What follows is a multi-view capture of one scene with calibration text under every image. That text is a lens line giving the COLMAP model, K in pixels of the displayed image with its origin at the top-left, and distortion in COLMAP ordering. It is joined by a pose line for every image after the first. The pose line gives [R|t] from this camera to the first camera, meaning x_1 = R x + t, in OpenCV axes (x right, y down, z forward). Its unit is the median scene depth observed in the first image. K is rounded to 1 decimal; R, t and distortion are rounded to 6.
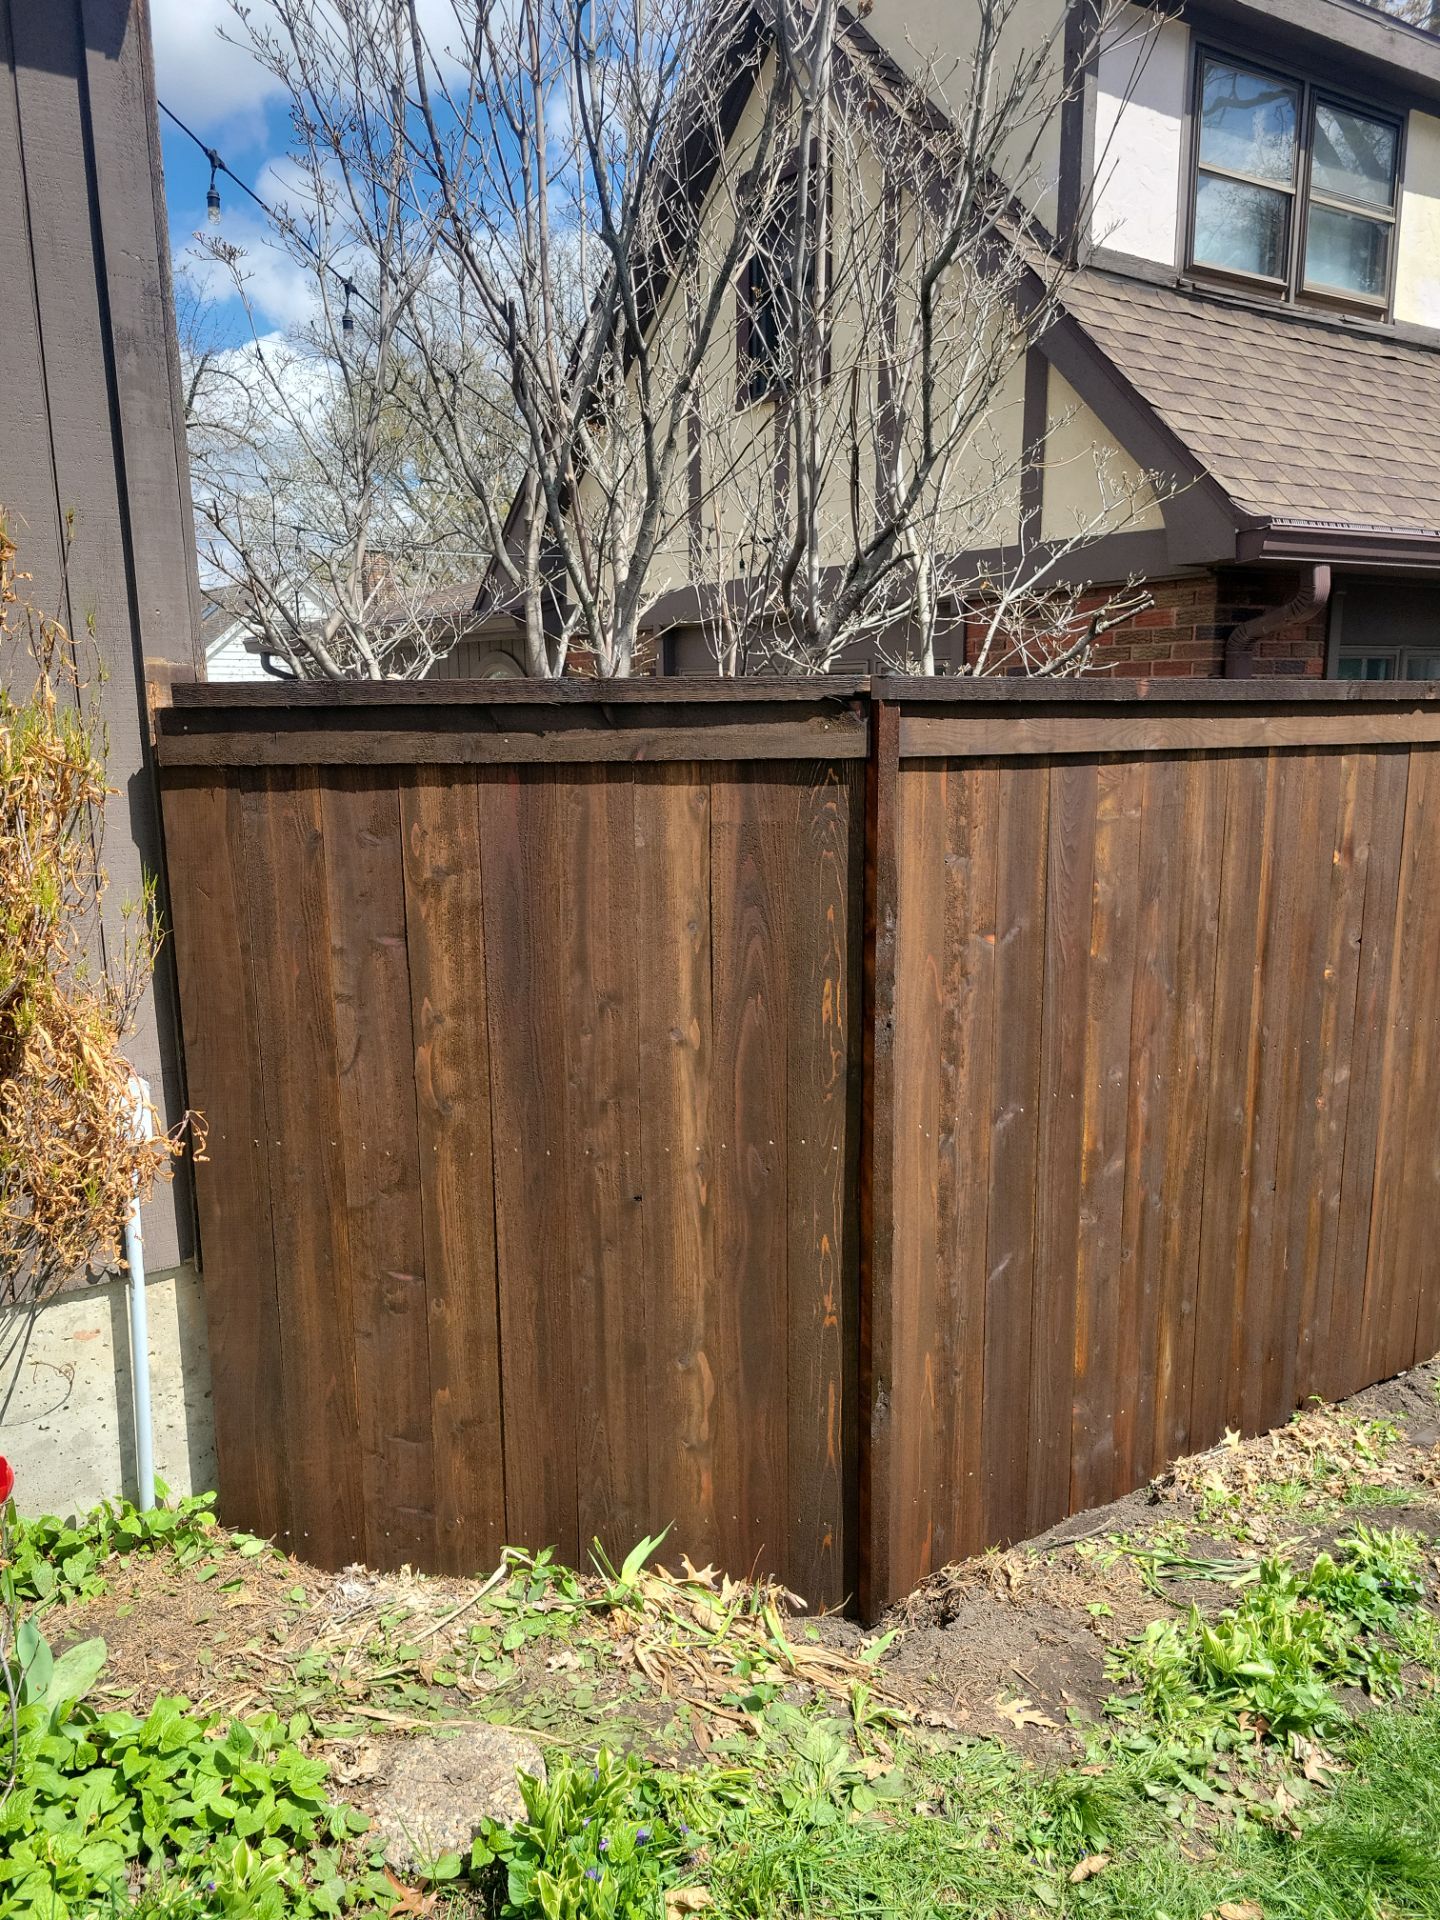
lens RADIAL K [[1464.9, 0, 710.9], [0, 1464.9, 992.2], [0, 0, 1]] dist [0.059829, -0.036869]
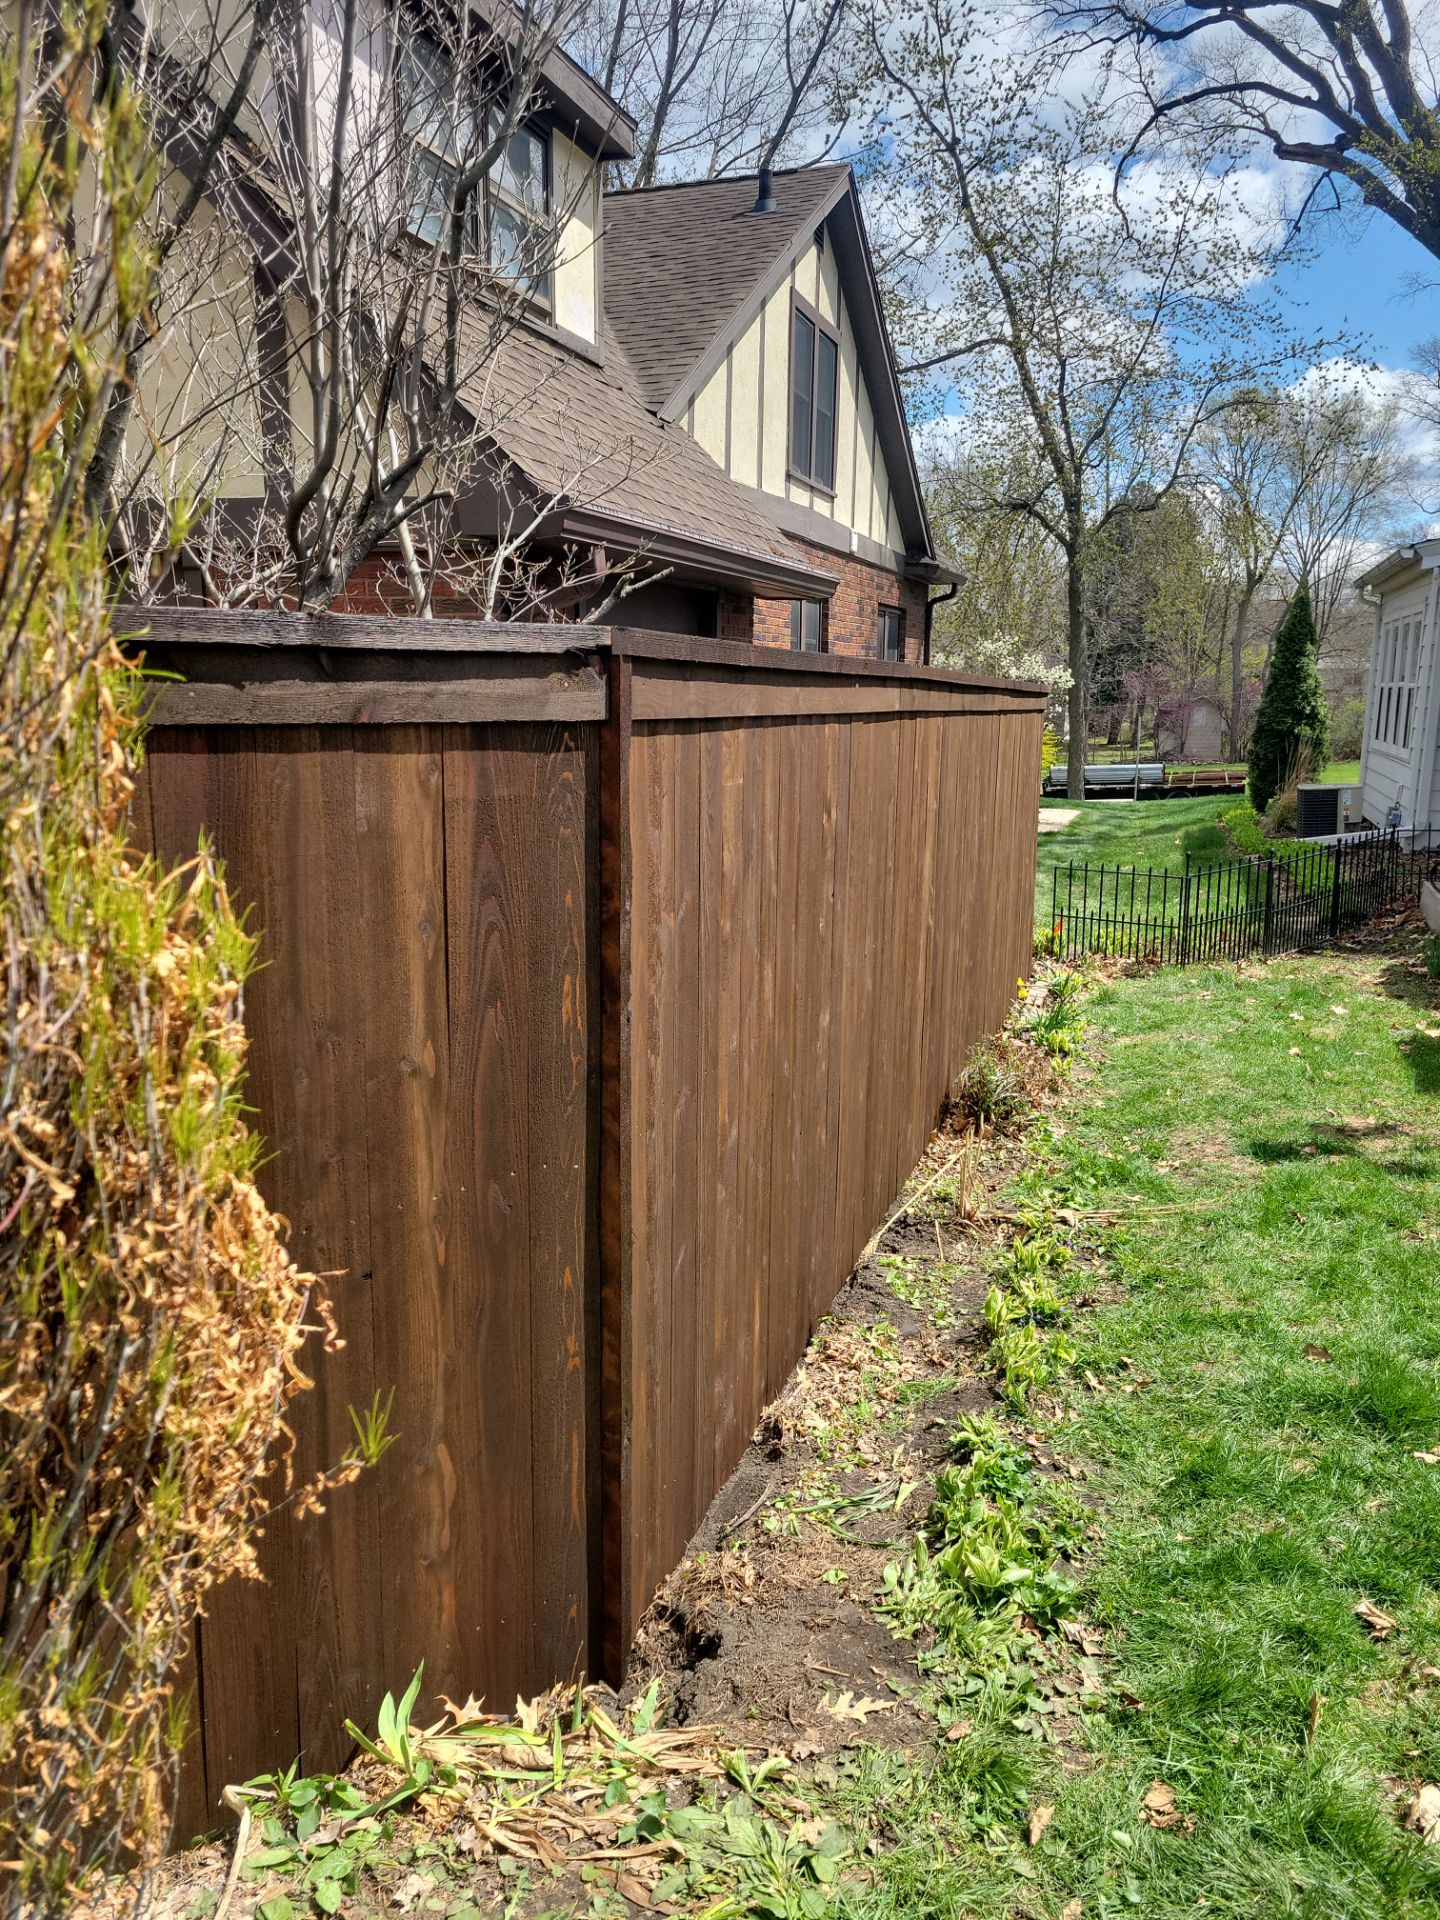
lens RADIAL K [[1464.9, 0, 717.5], [0, 1464.9, 963.8], [0, 0, 1]] dist [0.059829, -0.036869]
pose [[0.782291, -0.098160, 0.615130, -0.383817], [0.100047, 0.994485, 0.031461, -0.033798], [-0.614826, 0.036931, 0.787797, 0.258160]]
